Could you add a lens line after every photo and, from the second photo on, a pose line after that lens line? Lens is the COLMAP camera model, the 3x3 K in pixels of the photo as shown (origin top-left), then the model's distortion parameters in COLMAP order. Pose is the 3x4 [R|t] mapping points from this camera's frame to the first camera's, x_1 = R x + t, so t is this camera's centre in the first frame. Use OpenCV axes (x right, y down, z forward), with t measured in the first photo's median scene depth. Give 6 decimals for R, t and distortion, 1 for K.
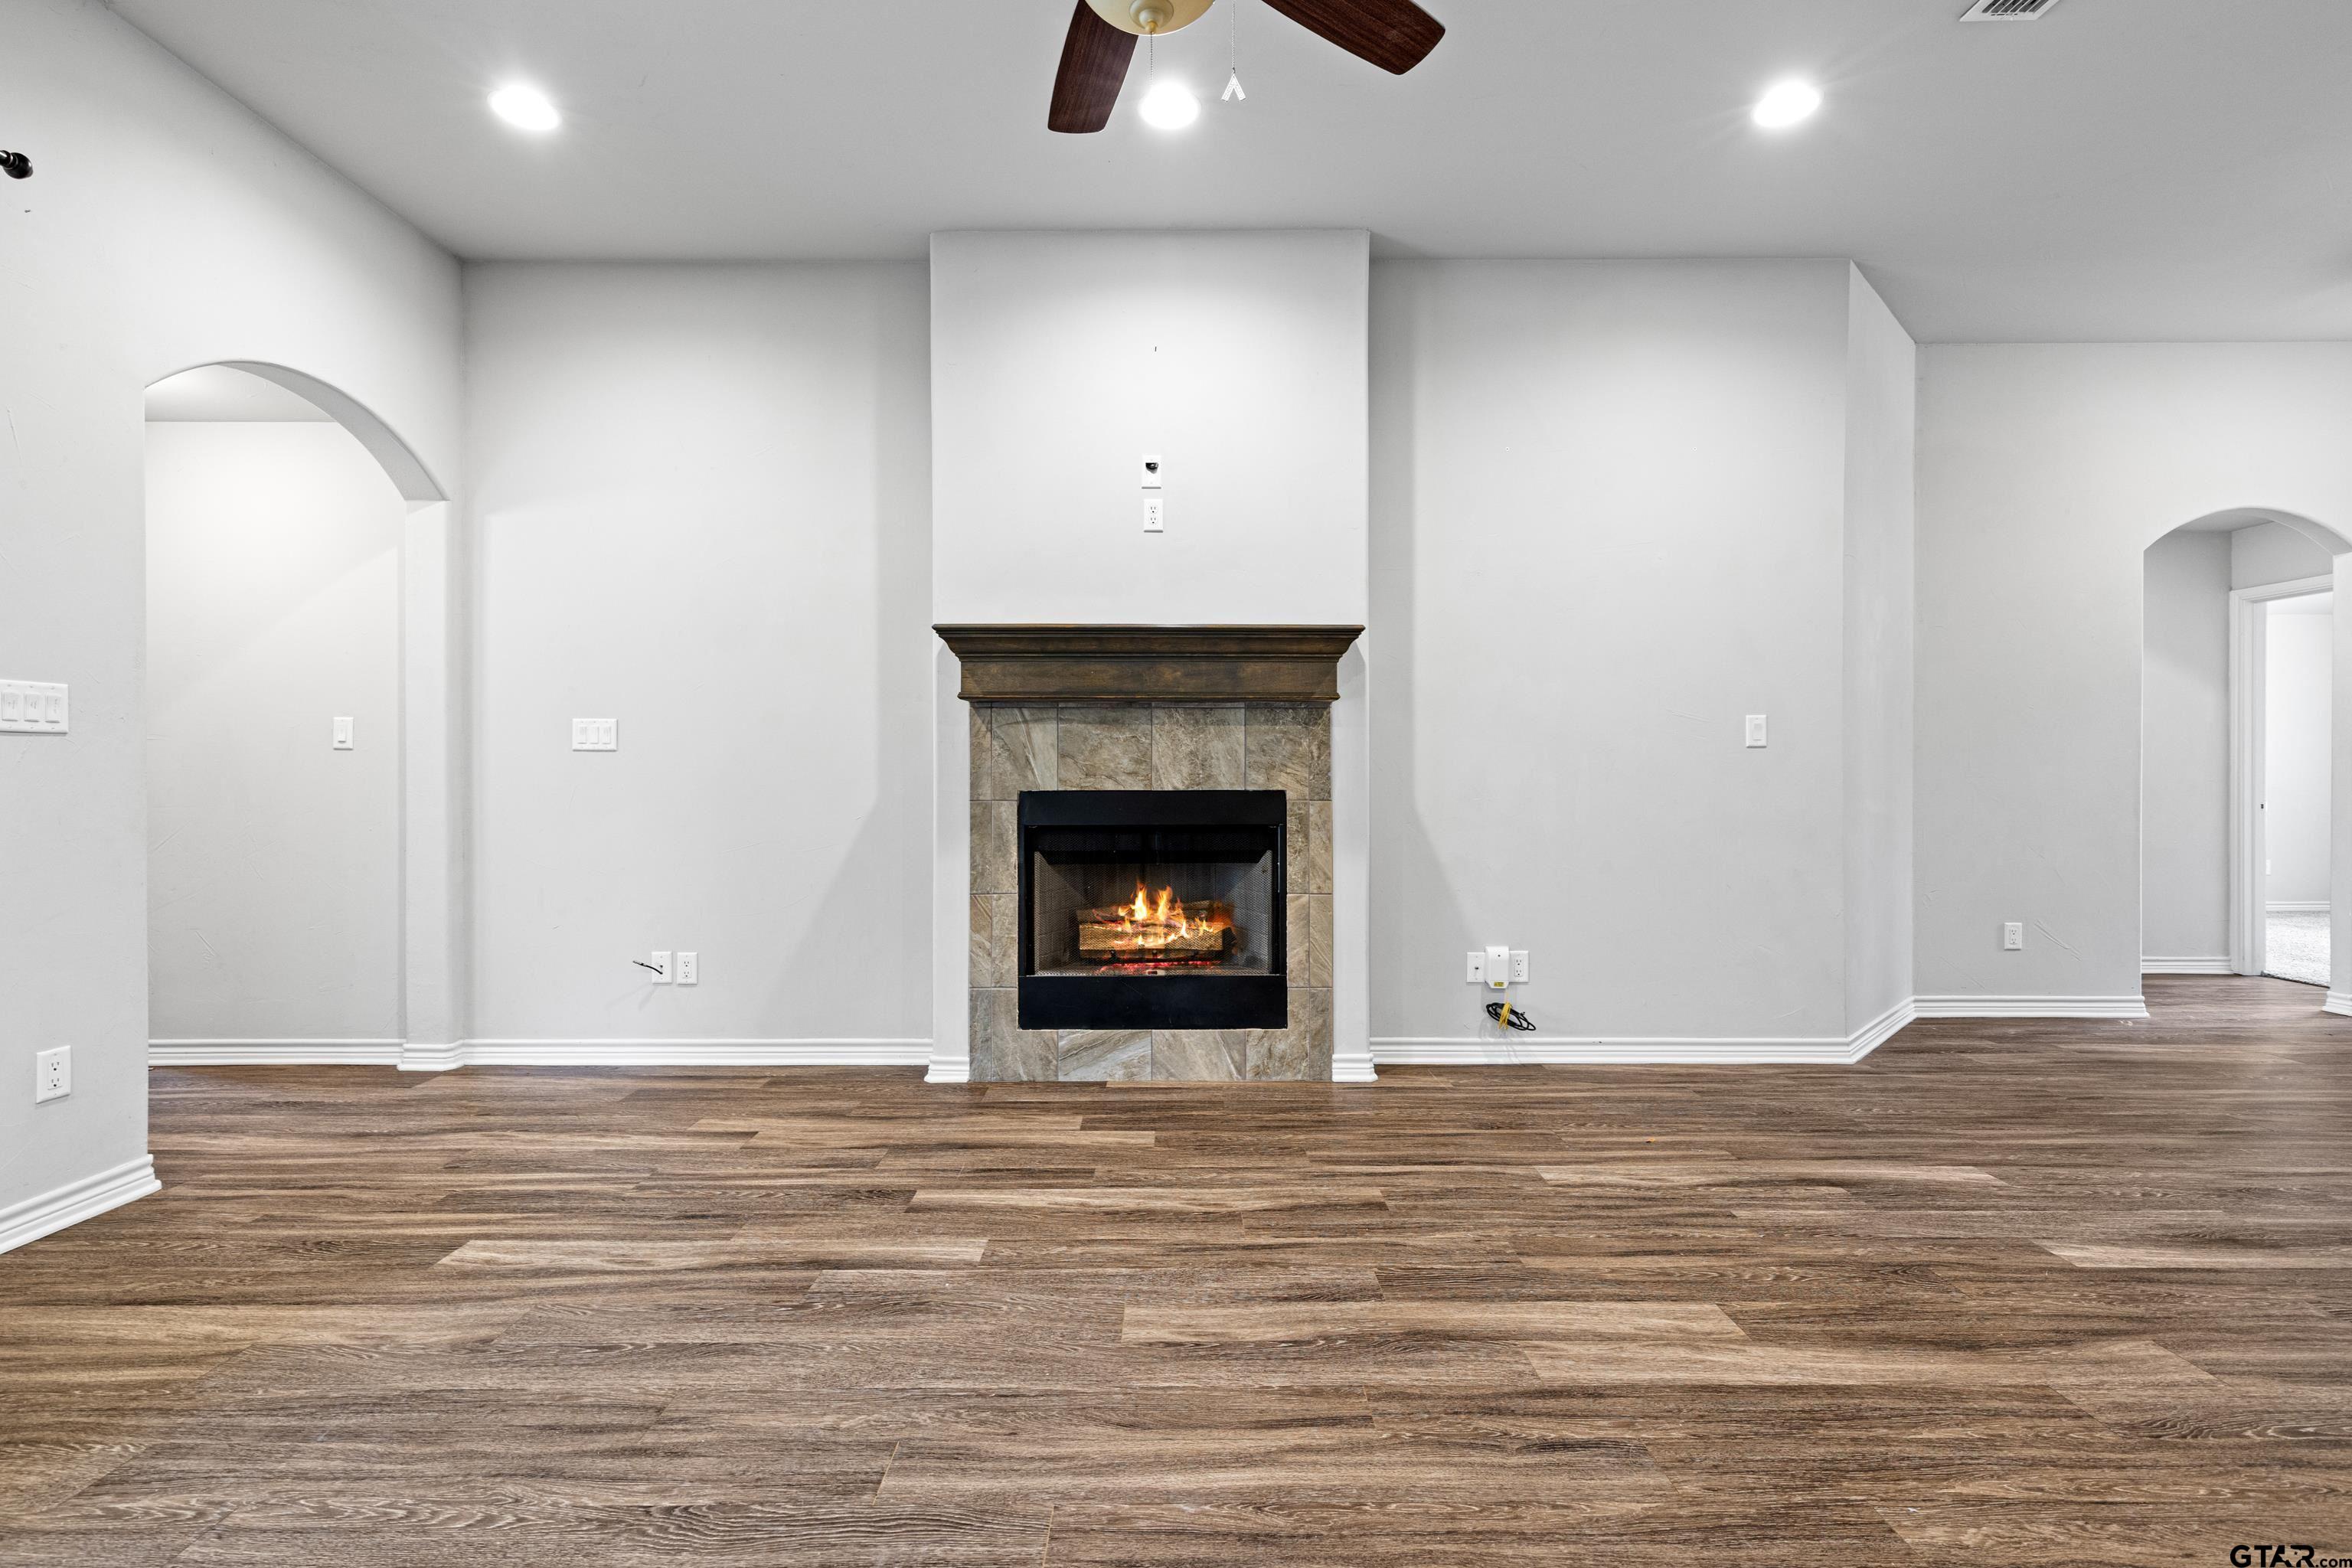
lens RADIAL K [[1058.3, 0, 1168.1], [0, 1058.3, 784.9], [0, 0, 1]] dist [0.008386, -0.001482]
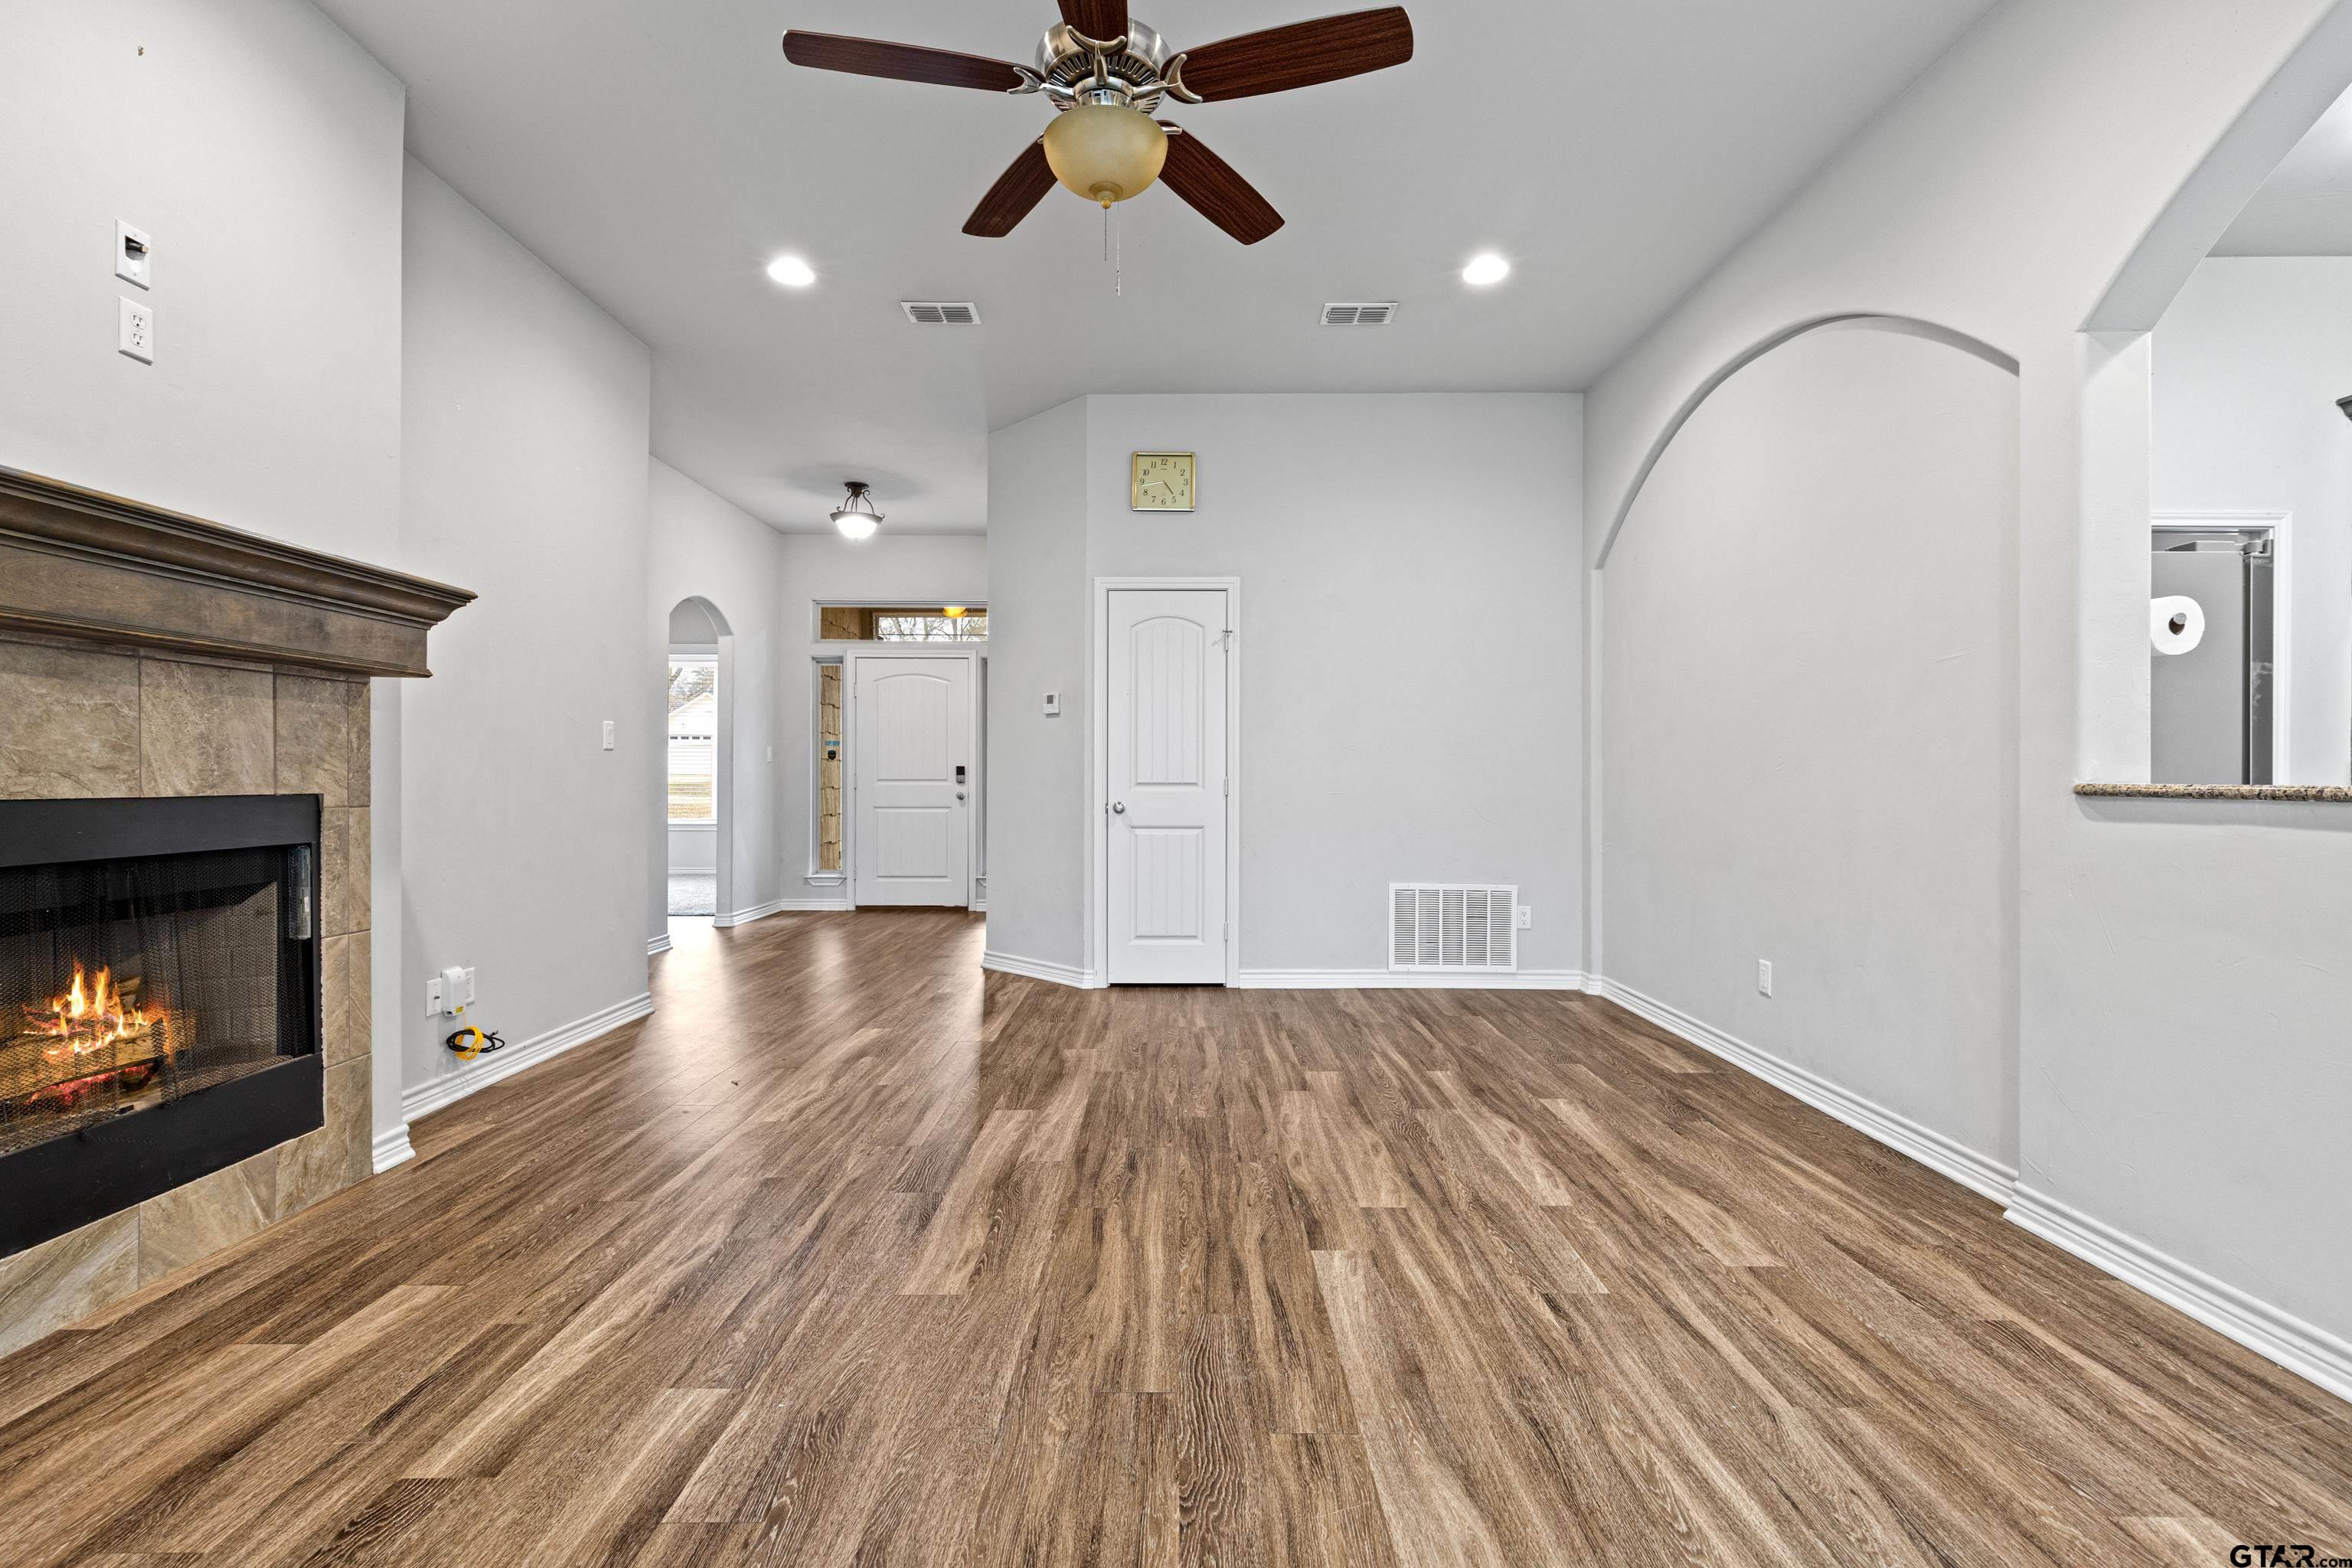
lens RADIAL K [[1058.3, 0, 1179.6], [0, 1058.3, 792.5], [0, 0, 1]] dist [0.008386, -0.001482]
pose [[-0.002906, -0.014134, 0.999896, -0.805987], [0.006581, 0.999878, 0.014153, -0.002983], [-0.999974, 0.006621, -0.002812, 0.556185]]
